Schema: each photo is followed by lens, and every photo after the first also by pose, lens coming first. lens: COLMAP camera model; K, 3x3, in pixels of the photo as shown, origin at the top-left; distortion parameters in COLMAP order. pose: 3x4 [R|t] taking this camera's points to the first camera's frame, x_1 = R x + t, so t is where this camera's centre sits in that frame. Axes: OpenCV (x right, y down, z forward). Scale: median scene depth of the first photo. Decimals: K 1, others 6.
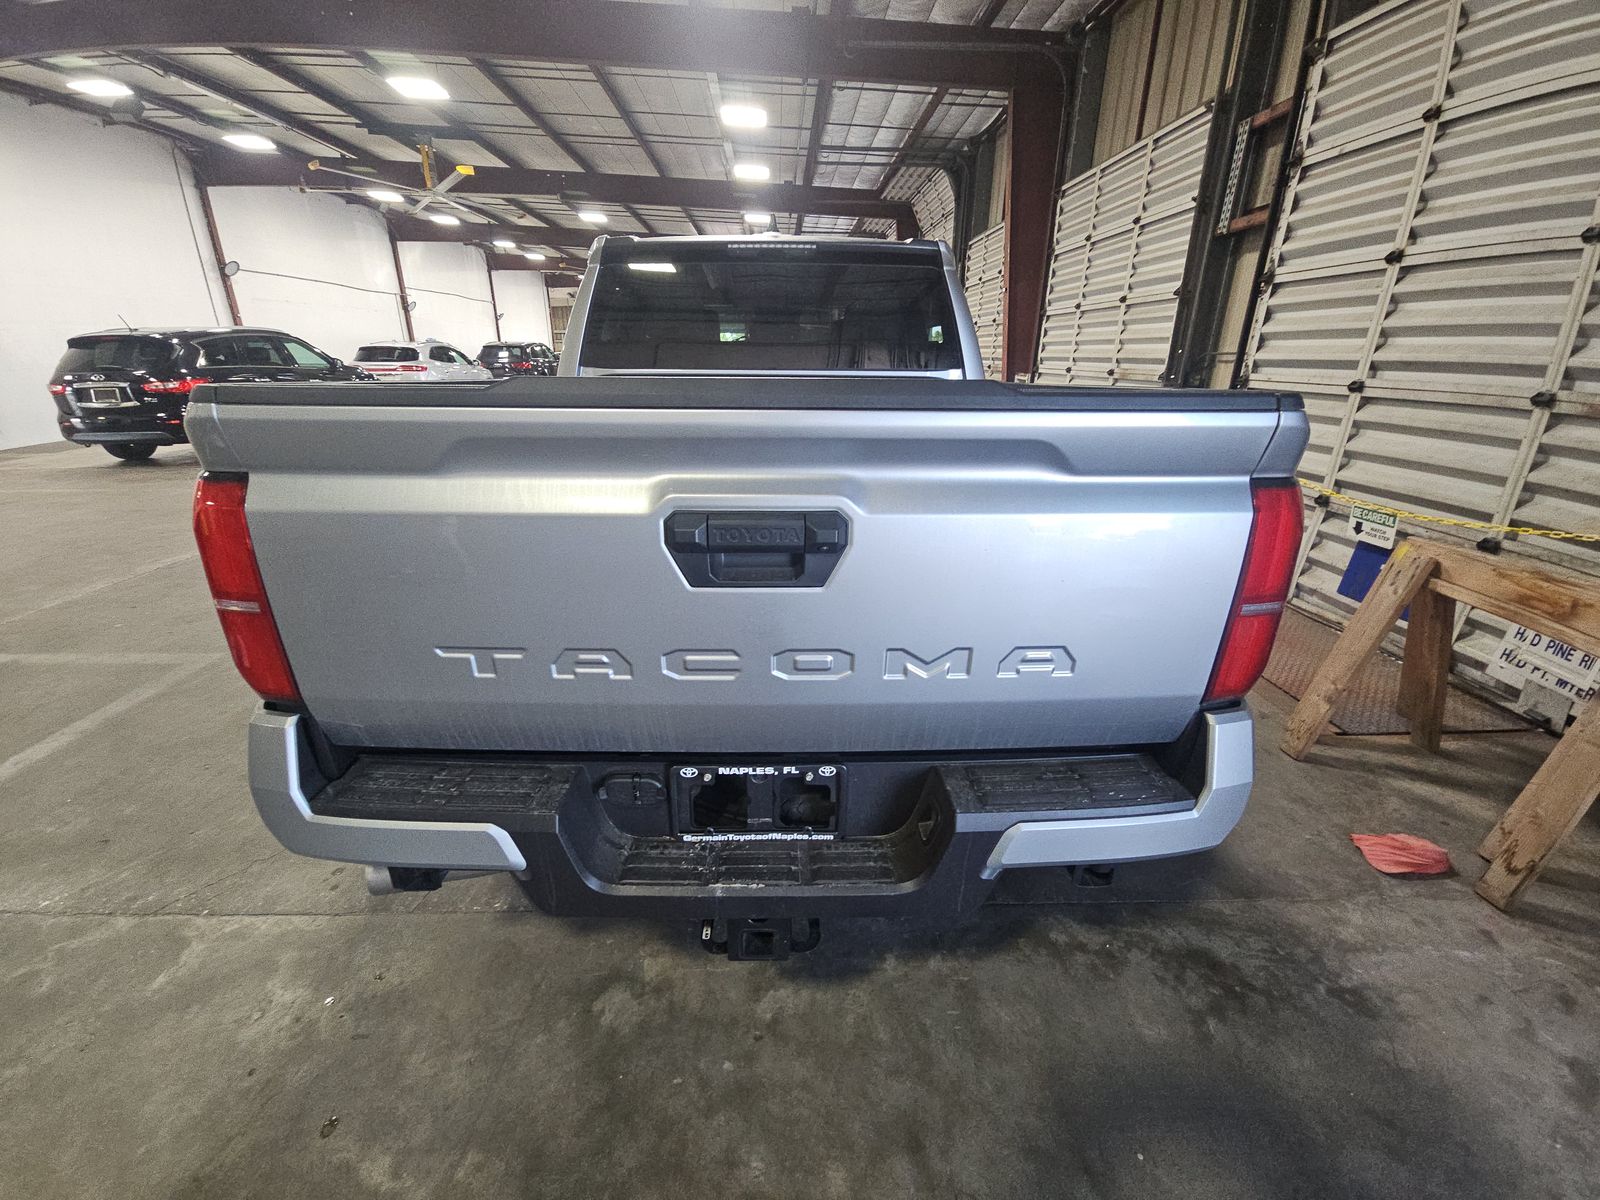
lens RADIAL K [[650.6, 0, 794.7], [0, 650.6, 603.9], [0, 0, 1]] dist [0.010351, -0.009908]
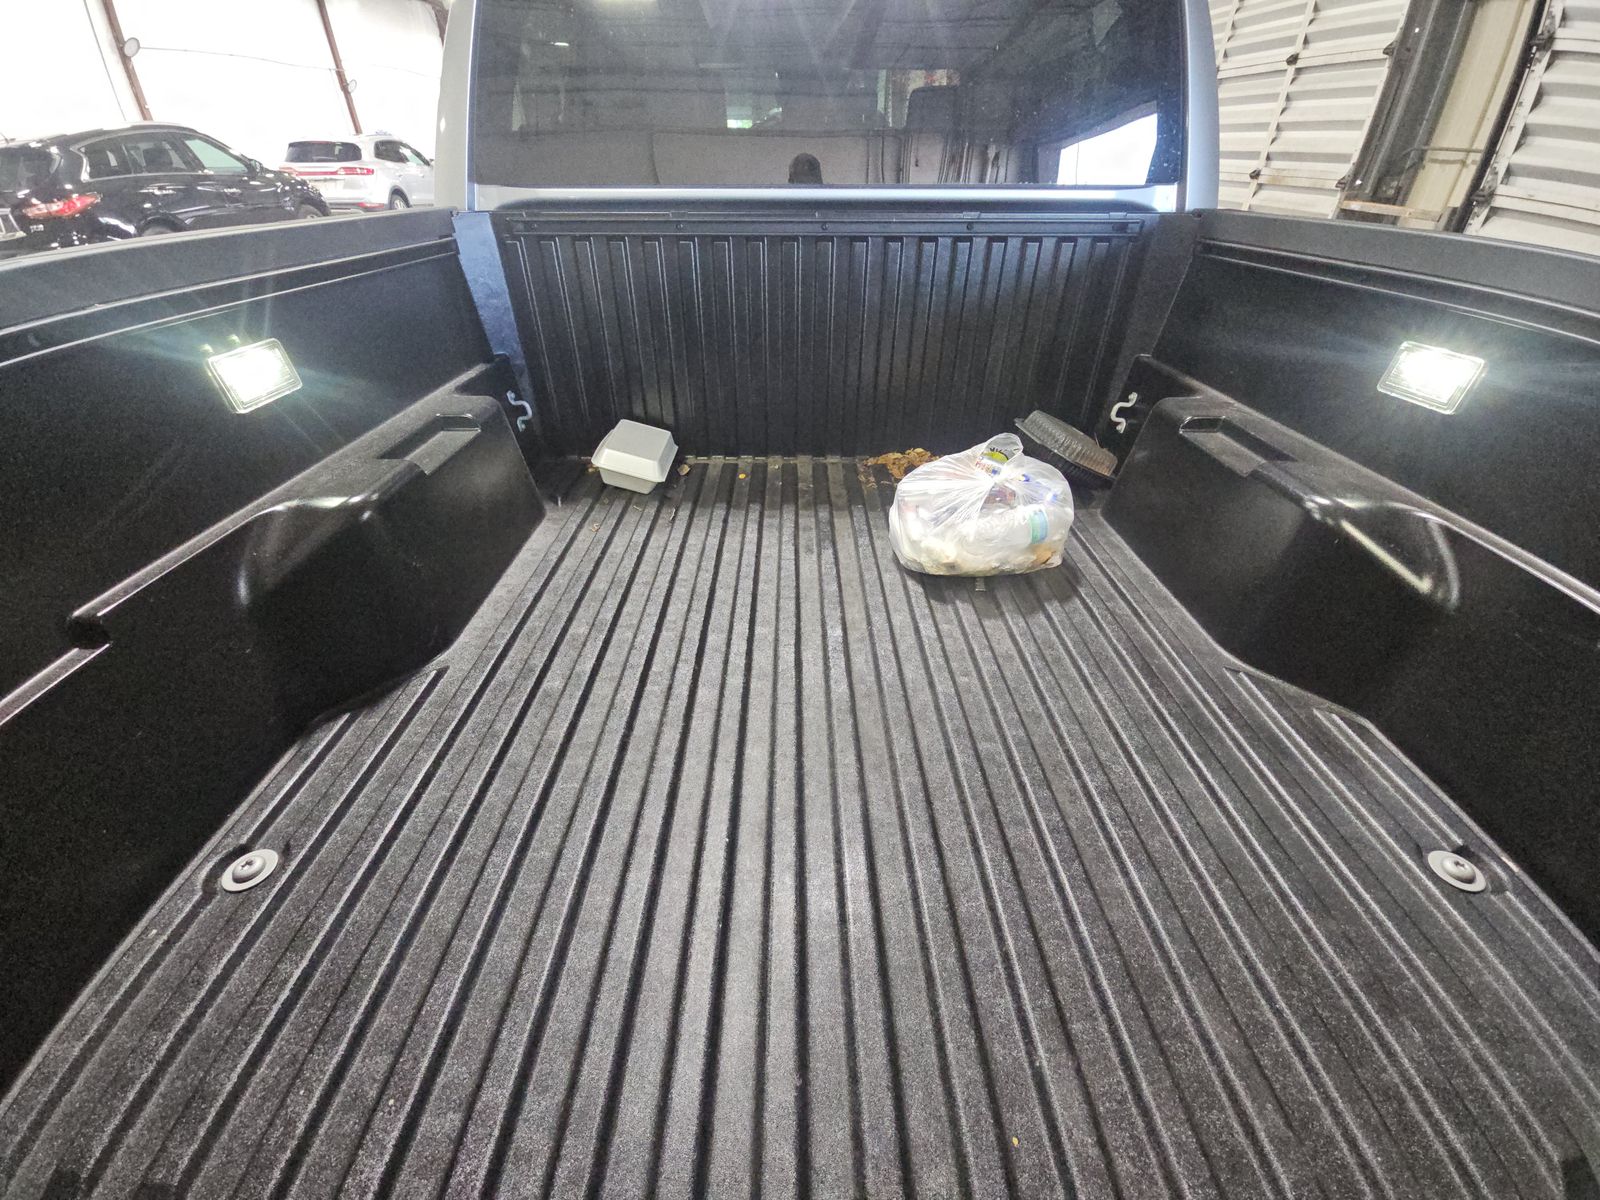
lens RADIAL K [[631.6, 0, 800.0], [0, 631.6, 600.0], [0, 0, 1]] dist [0.053982, -0.029800]
pose [[0.999928, 0.000241, -0.012010, -0.022350], [0.002687, 0.969973, 0.243197, -0.069324], [0.011708, -0.243211, 0.969903, 0.172925]]
